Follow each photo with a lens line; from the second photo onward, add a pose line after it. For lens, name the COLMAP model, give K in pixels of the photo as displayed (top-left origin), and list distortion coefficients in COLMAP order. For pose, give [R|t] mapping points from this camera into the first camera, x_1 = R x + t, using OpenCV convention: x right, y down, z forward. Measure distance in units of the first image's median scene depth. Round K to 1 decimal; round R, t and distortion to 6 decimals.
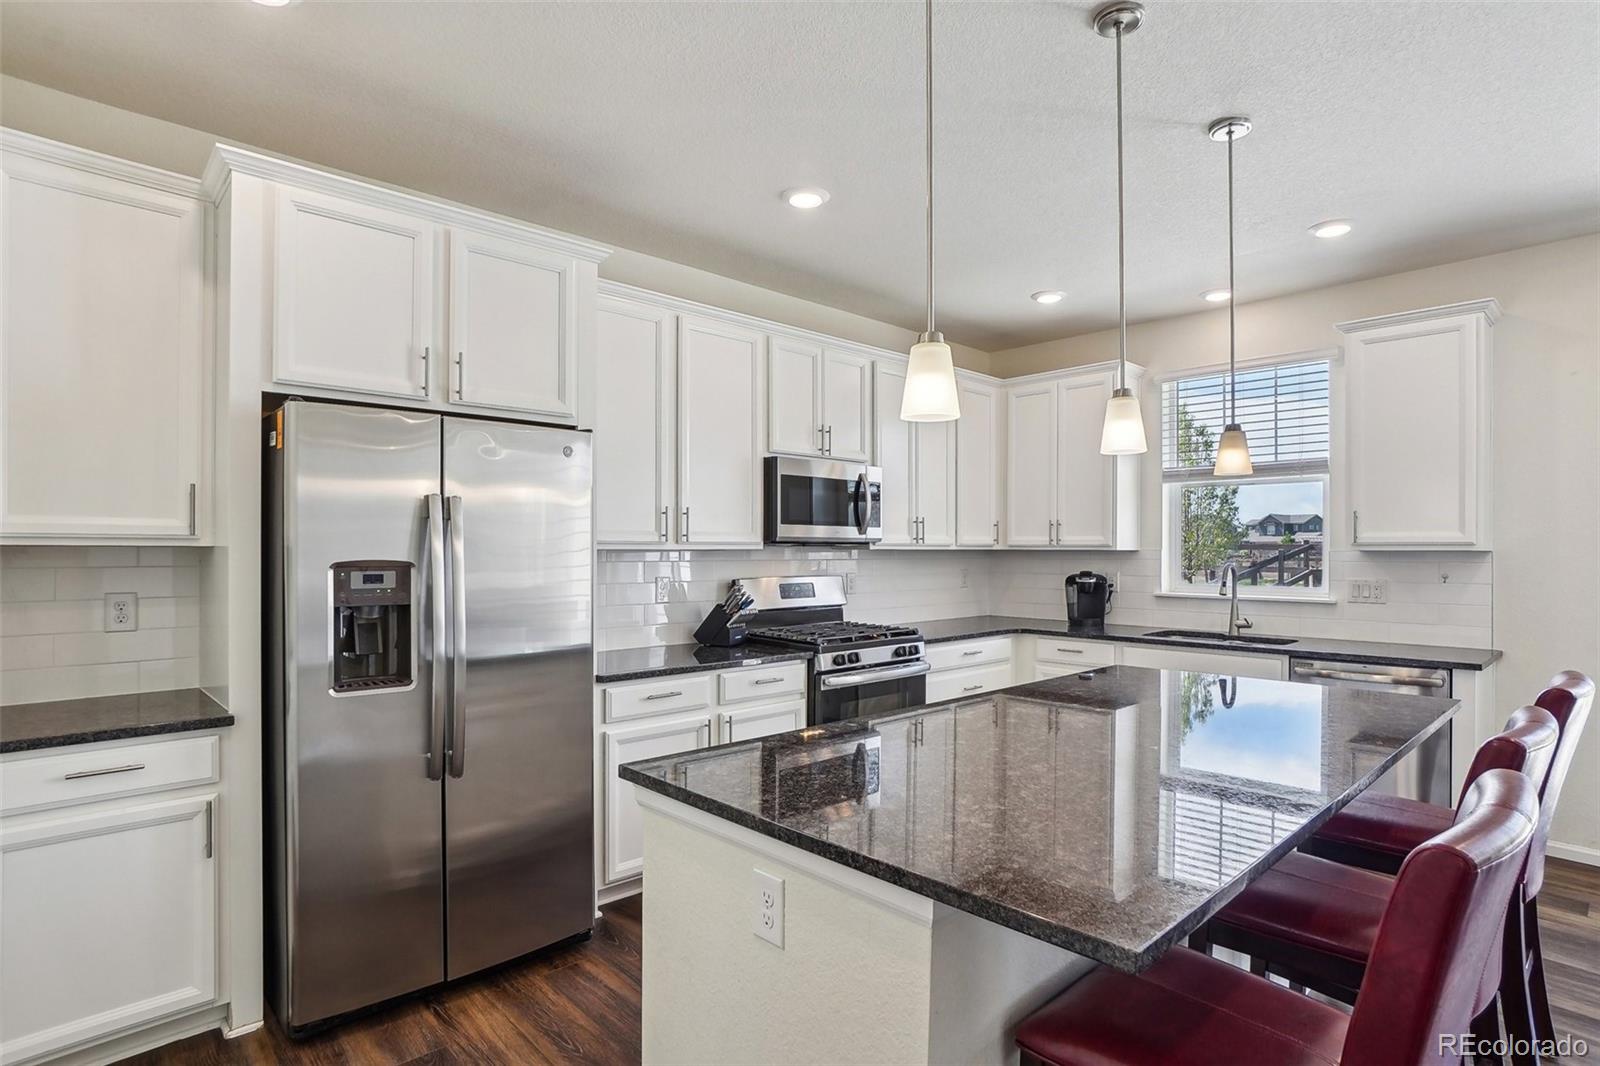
lens RADIAL K [[822.7, 0, 803.6], [0, 822.7, 552.3], [0, 0, 1]] dist [-0.045431, 0.012924]
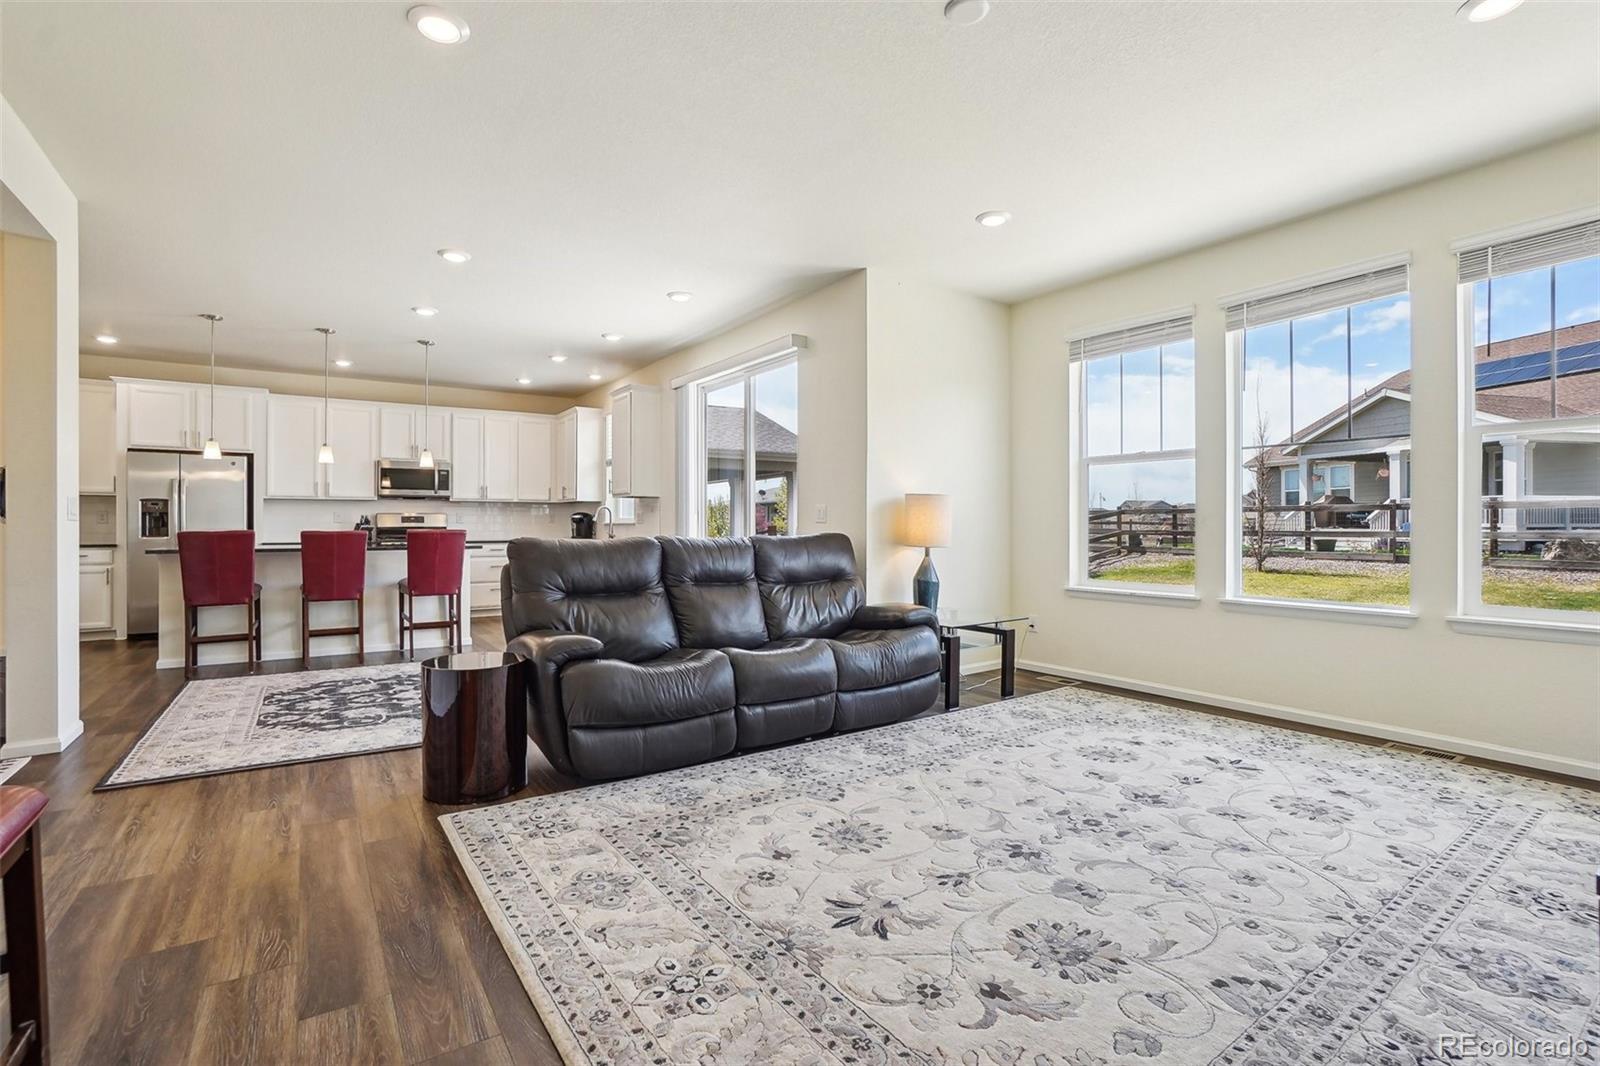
lens RADIAL K [[739.0, 0, 802.2], [0, 739.0, 525.2], [0, 0, 1]] dist [-0.049009, 0.012139]
pose [[0.987692, -0.002463, -0.156393, 1.360985], [0.002198, 0.999996, -0.001869, 0.069400], [0.156397, 0.001503, 0.987693, -0.791515]]
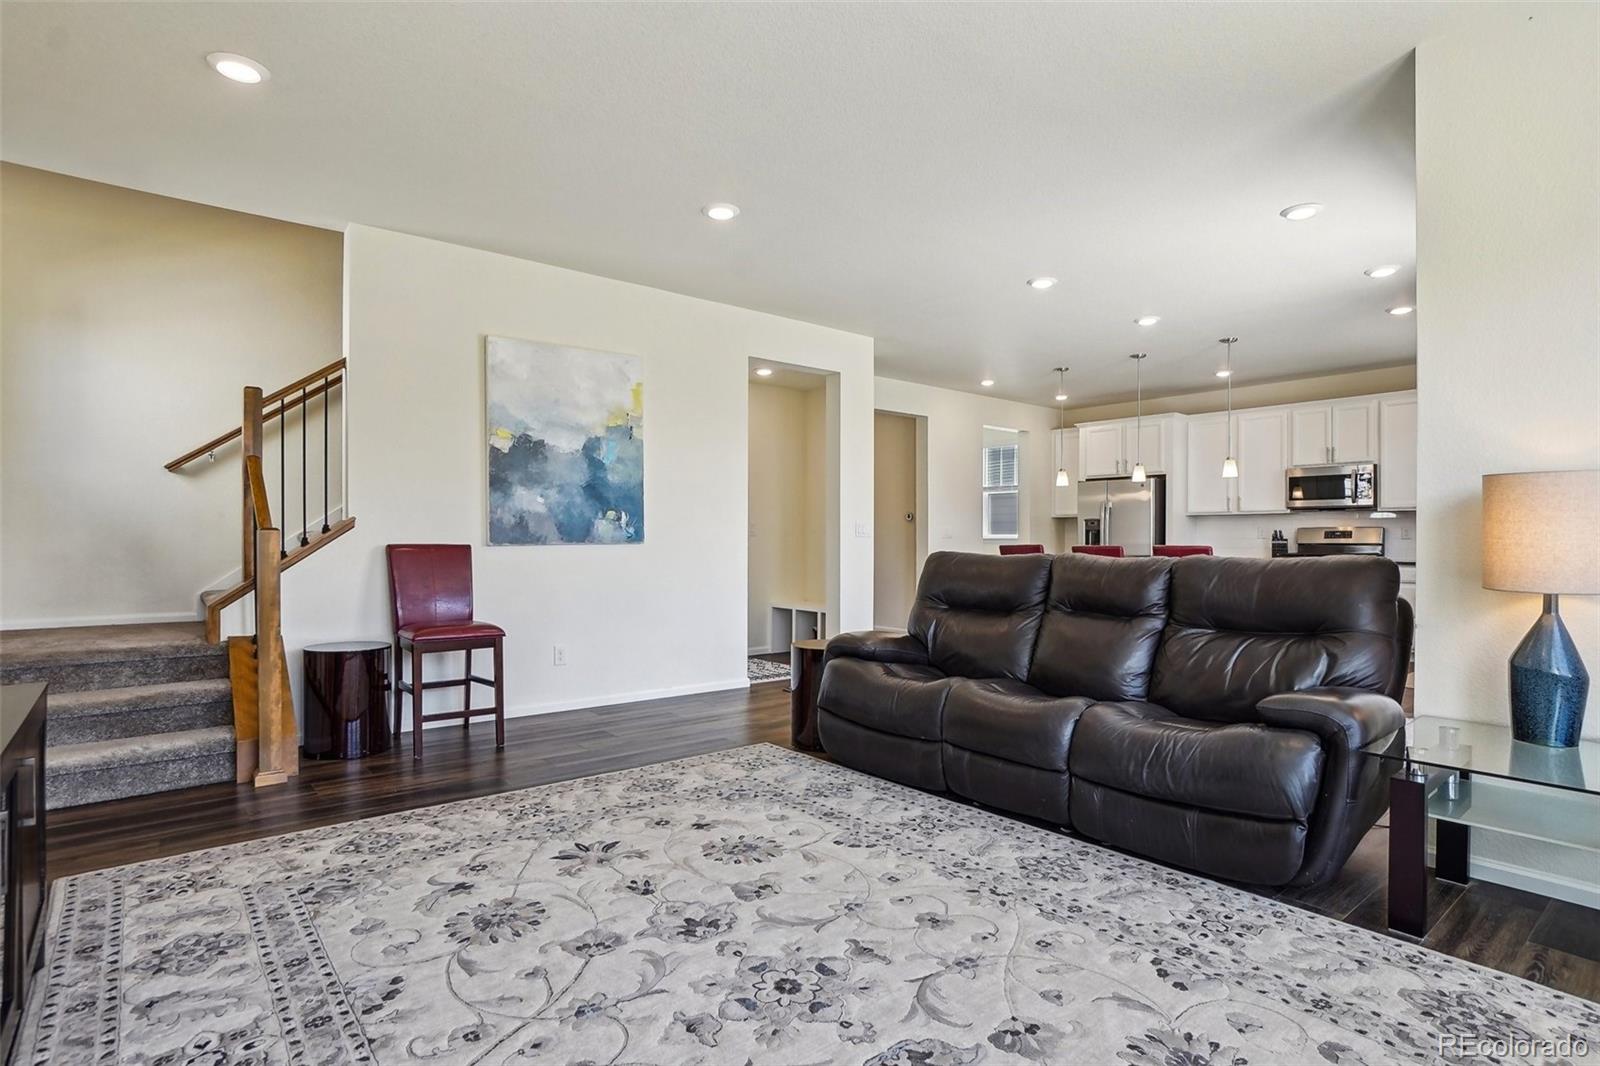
lens RADIAL K [[822.7, 0, 783.5], [0, 822.7, 545.0], [0, 0, 1]] dist [-0.045431, 0.012924]
pose [[-0.093007, 0.004073, -0.995657, 1.975955], [-0.006608, 0.999967, 0.004708, 0.070815], [0.995644, 0.007017, -0.092977, -0.087344]]
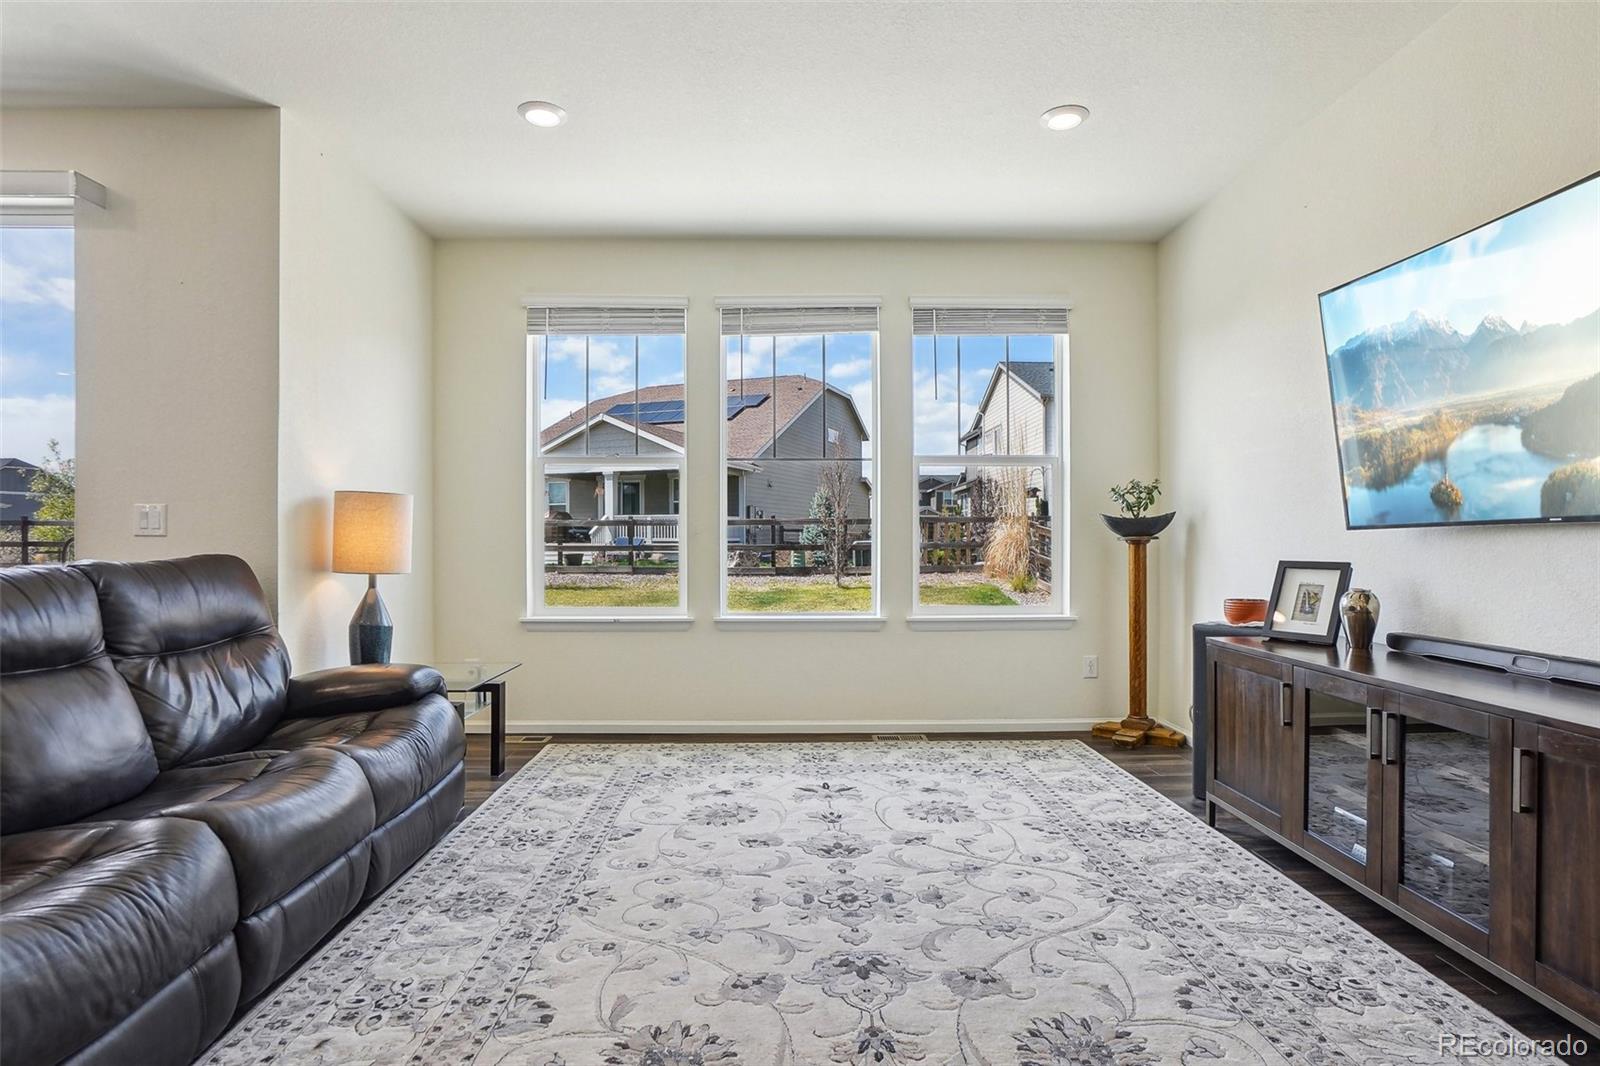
lens RADIAL K [[822.7, 0, 801.0], [0, 822.7, 542.4], [0, 0, 1]] dist [-0.045431, 0.012924]
pose [[0.676593, -0.005718, 0.736335, 1.055336], [0.003791, 0.999984, 0.004282, 0.068050], [-0.736347, -0.000105, 0.676604, -0.500027]]
